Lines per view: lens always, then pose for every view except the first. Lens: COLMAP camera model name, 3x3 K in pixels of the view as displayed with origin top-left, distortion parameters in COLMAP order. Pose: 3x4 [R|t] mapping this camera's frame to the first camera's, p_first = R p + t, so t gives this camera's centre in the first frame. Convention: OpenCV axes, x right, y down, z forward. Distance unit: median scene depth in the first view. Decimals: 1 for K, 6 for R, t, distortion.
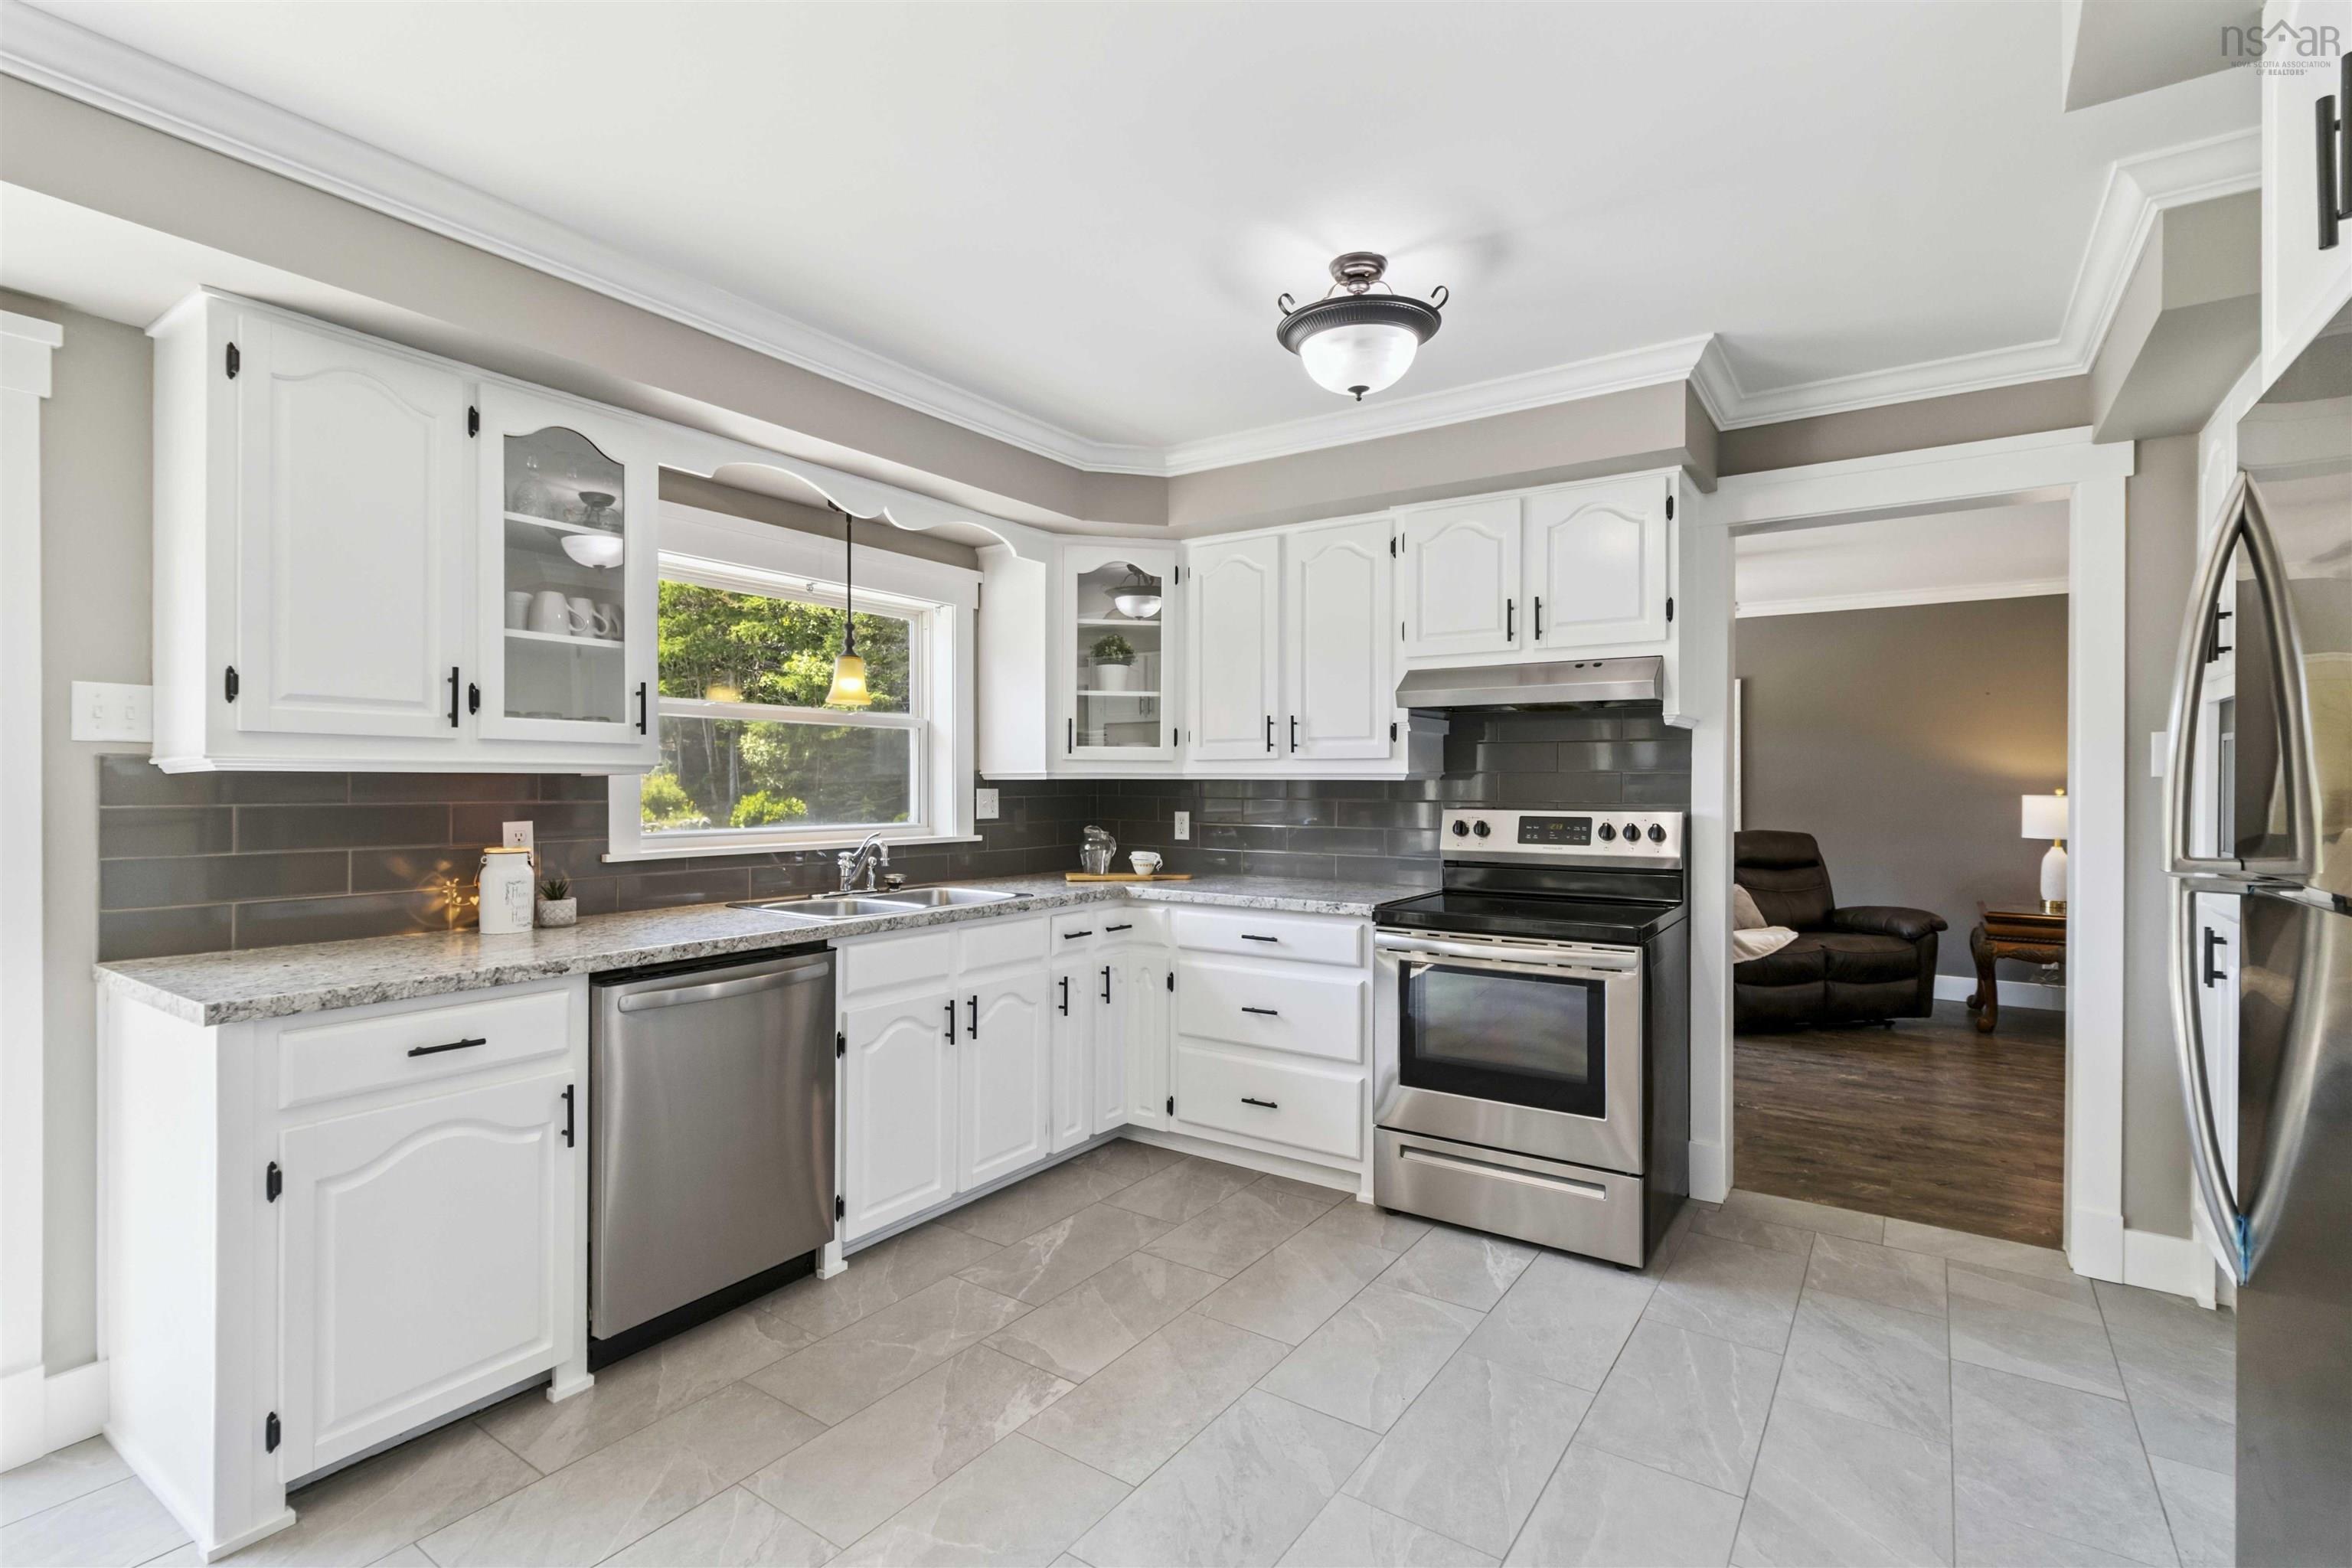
lens RADIAL K [[1104.7, 0, 1176.0], [0, 1104.7, 784.0], [0, 0, 1]] dist [0.002604, 0.000377]
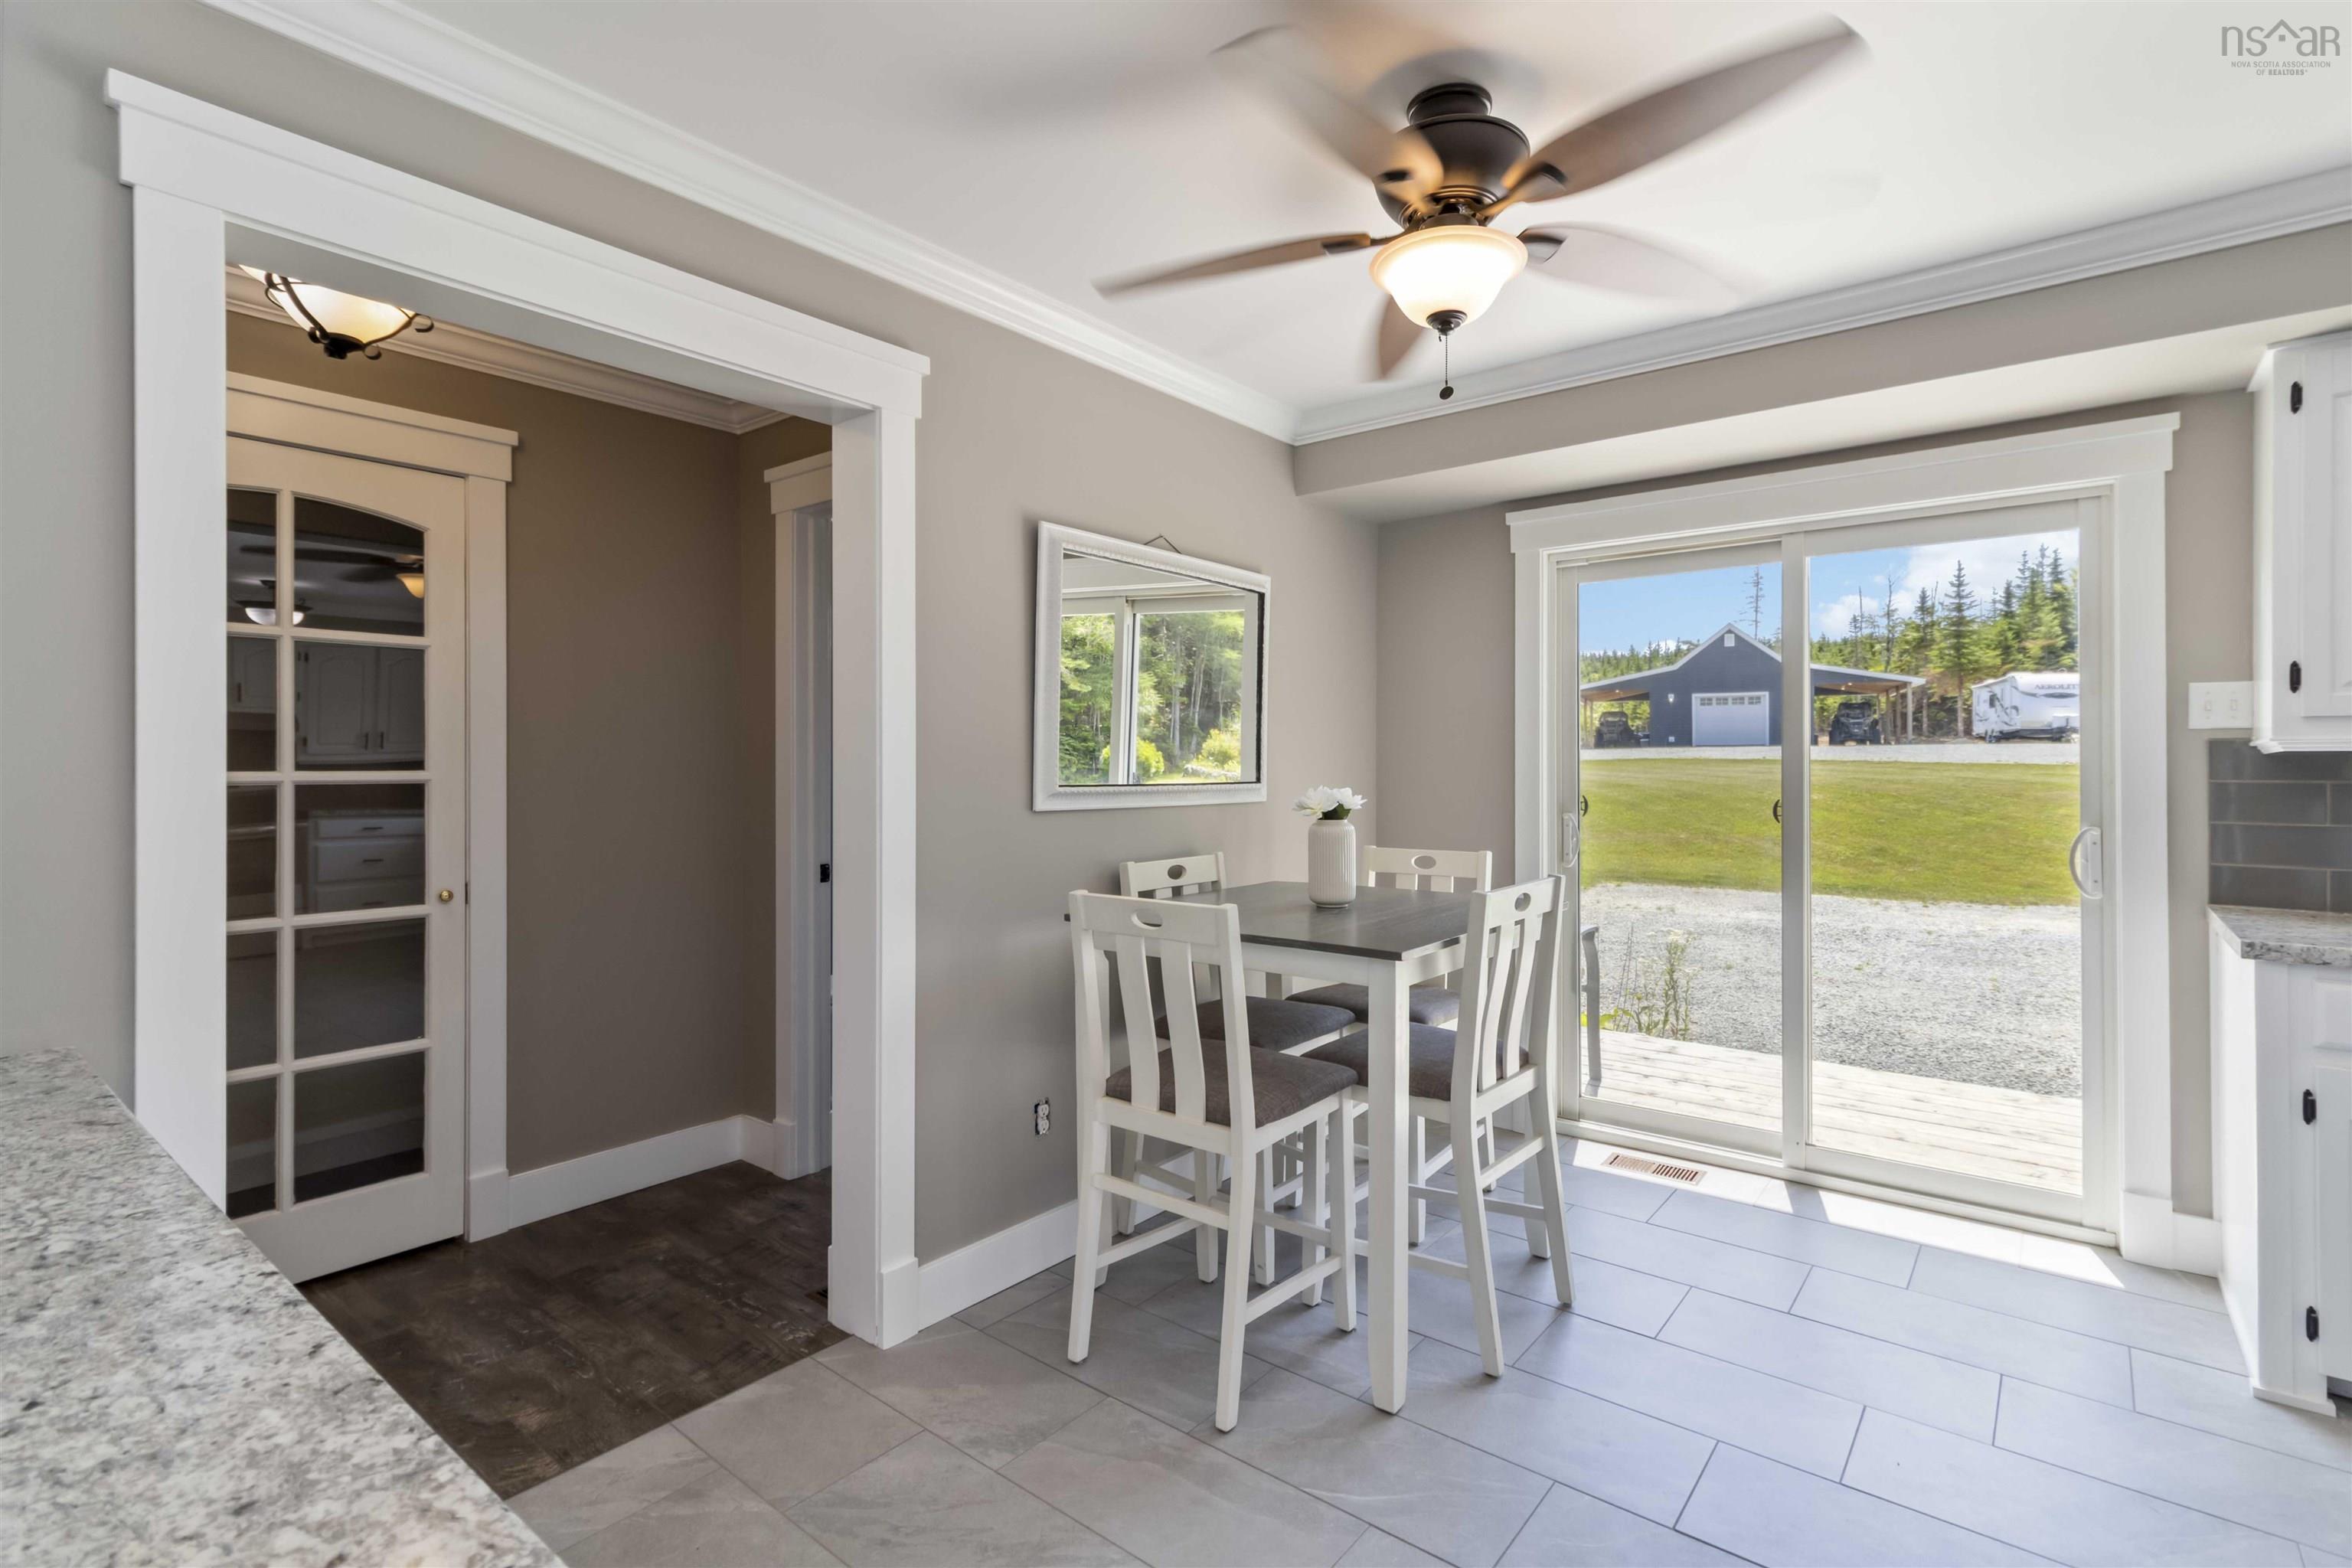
lens RADIAL K [[1090.3, 0, 1177.5], [0, 1090.3, 763.5], [0, 0, 1]] dist [0.003305, 0.000128]
pose [[-0.080938, -0.000443, -0.996719, 0.274093], [0.004480, 0.999990, -0.000808, -0.002371], [0.996709, -0.004531, -0.080935, -0.054303]]
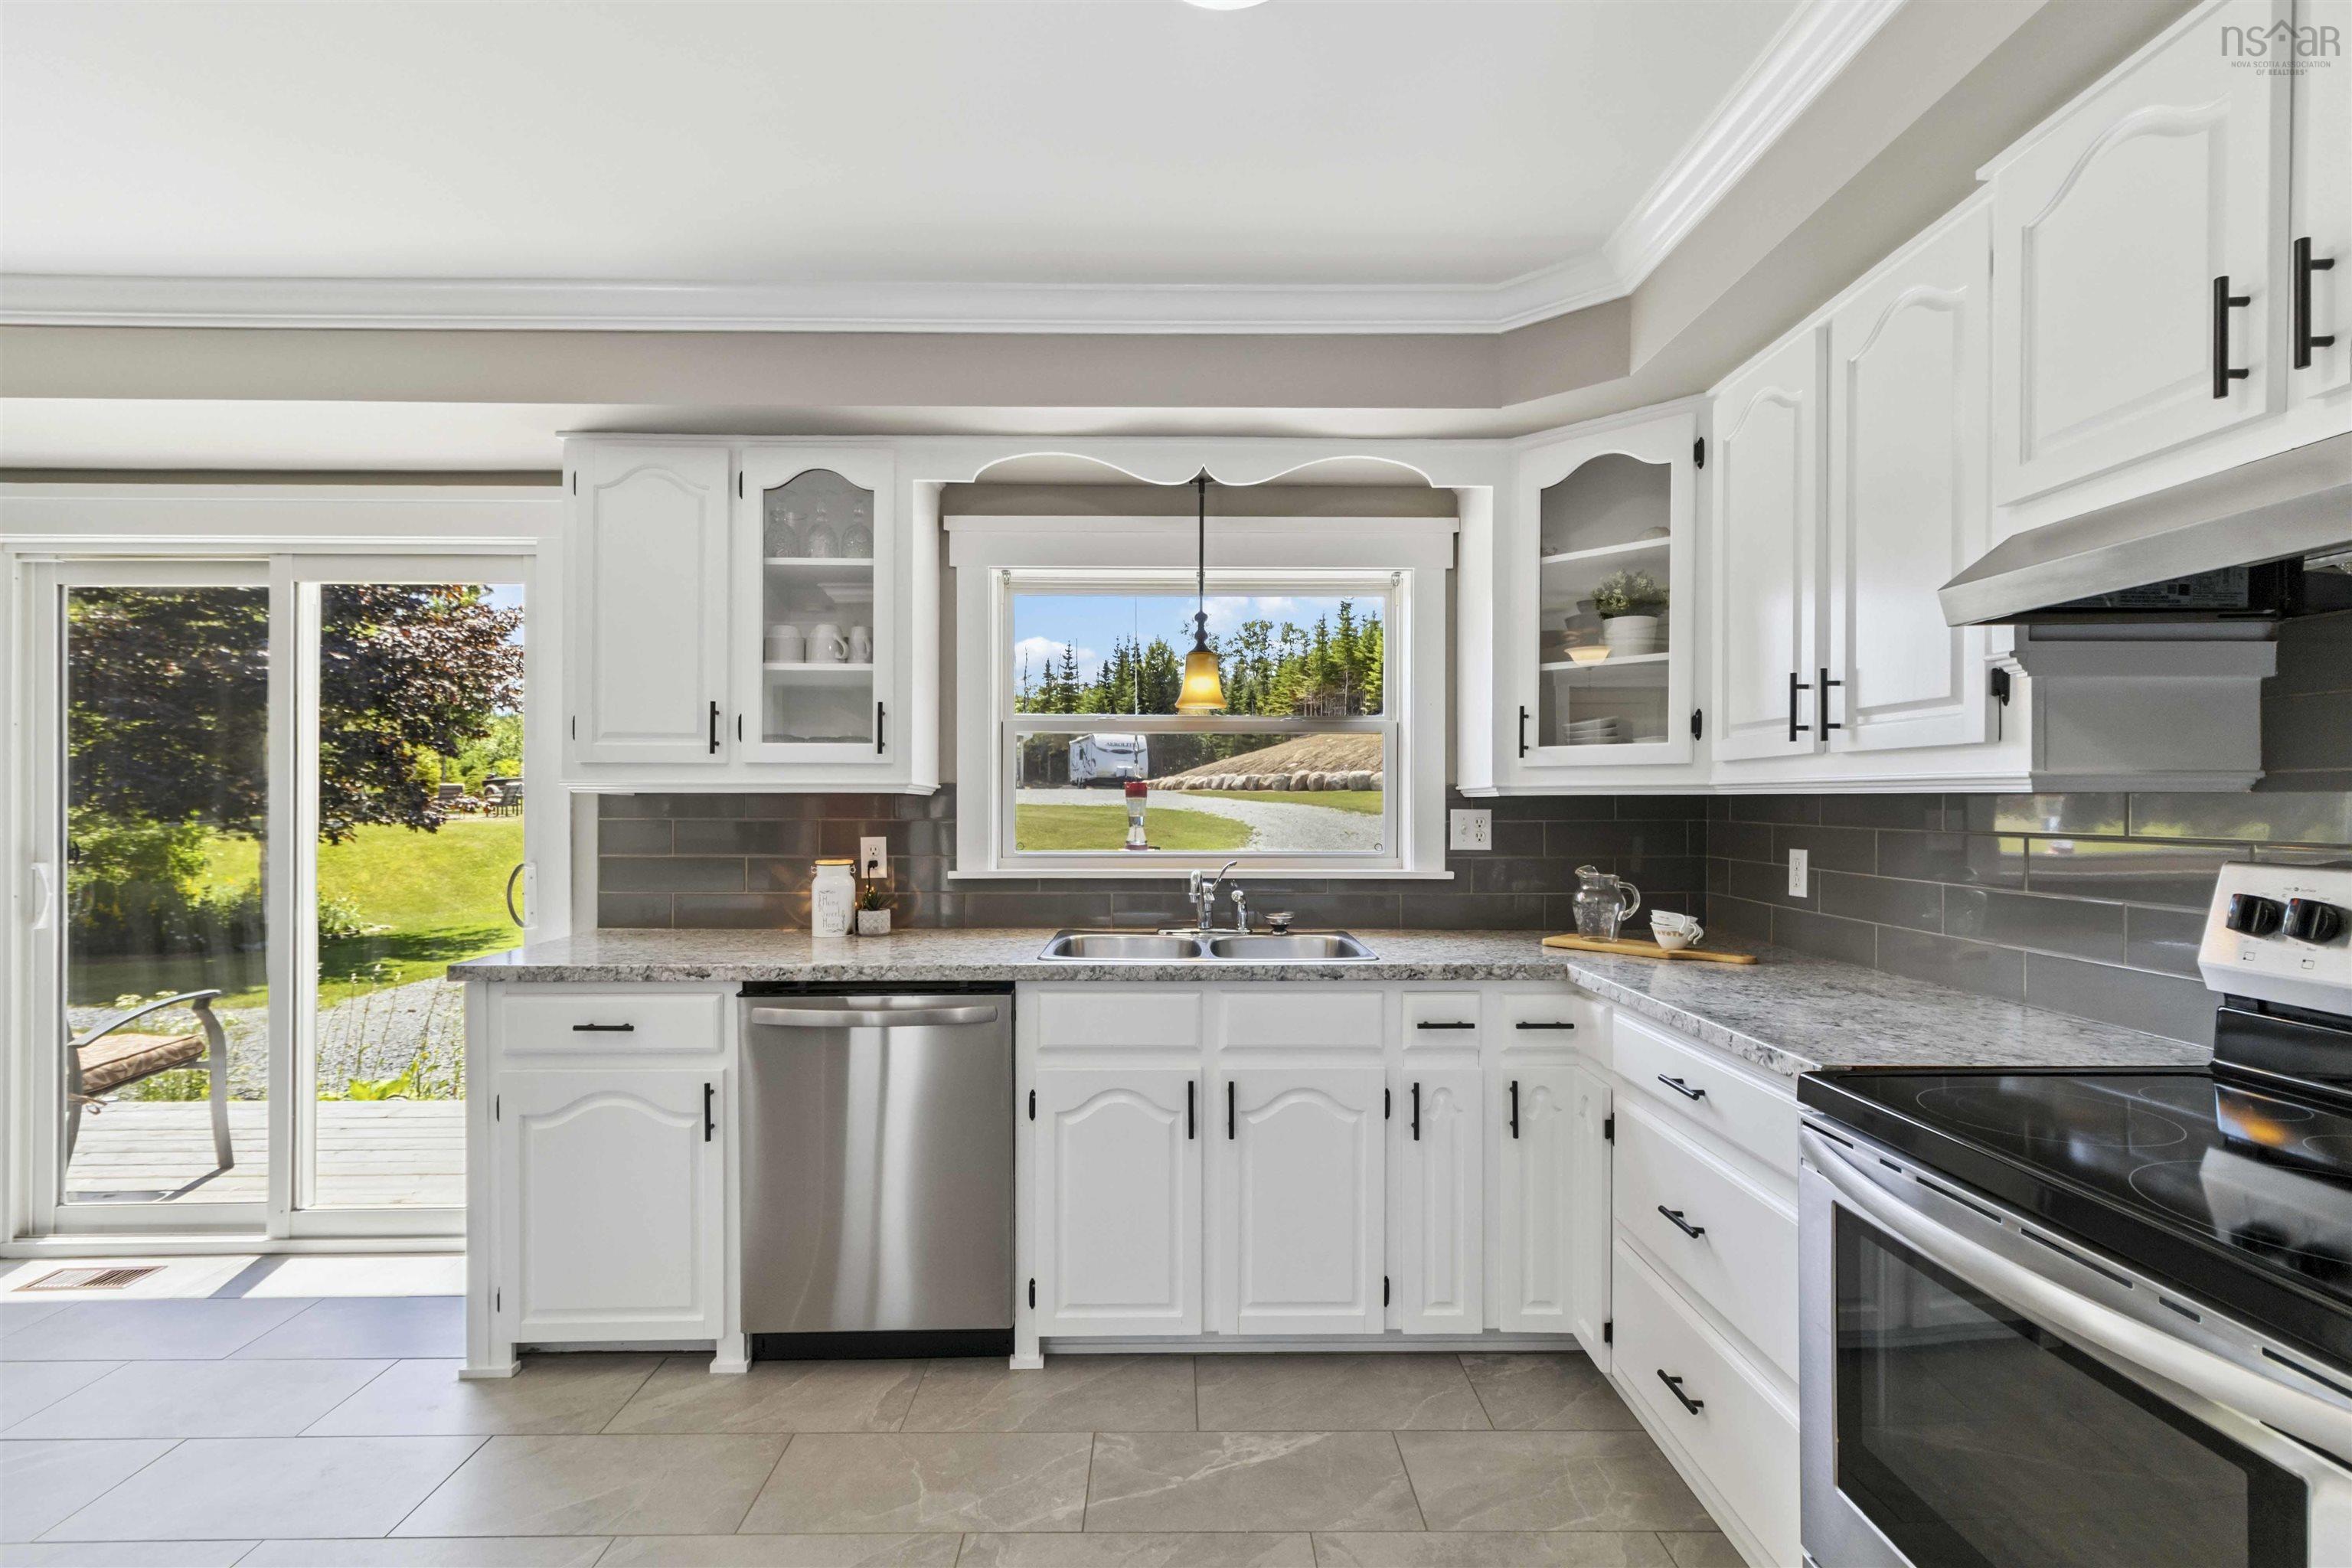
lens RADIAL K [[1100.3, 0, 1171.2], [0, 1100.3, 811.3], [0, 0, 1]] dist [0.003760, 0.000965]
pose [[0.573133, 0.005832, -0.819441, 0.453394], [0.000045, 0.999974, 0.007148, 0.000589], [0.819462, -0.004134, 0.573118, 0.589352]]
